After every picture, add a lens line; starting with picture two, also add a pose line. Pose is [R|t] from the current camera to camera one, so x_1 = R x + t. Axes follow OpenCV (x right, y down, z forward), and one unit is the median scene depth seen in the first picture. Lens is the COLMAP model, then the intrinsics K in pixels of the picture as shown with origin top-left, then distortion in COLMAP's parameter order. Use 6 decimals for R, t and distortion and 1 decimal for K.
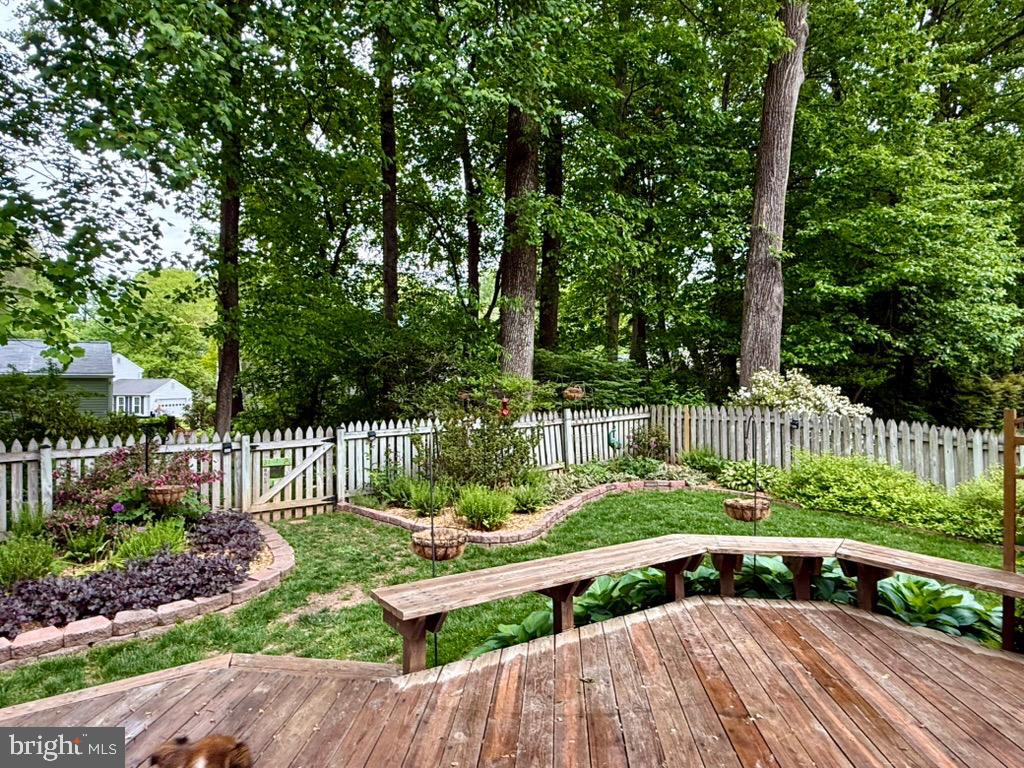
lens RADIAL K [[623.0, 0, 511.4], [0, 623.0, 379.6], [0, 0, 1]] dist [0.001389, -0.000557]
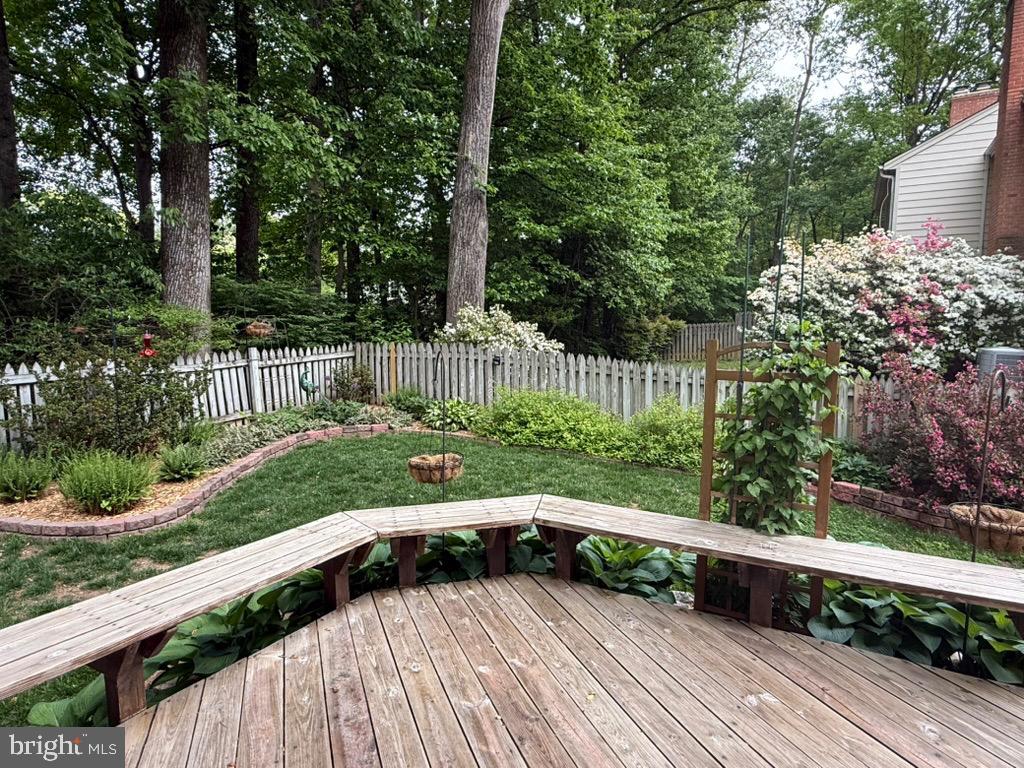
lens RADIAL K [[614.3, 0, 512.0], [0, 614.3, 384.0], [0, 0, 1]] dist [-0.000021, 0.000089]
pose [[0.902012, -0.036726, 0.430145, 0.049101], [-0.009011, 0.994556, 0.103812, 0.006463], [-0.431616, -0.097516, 0.896771, 0.097580]]
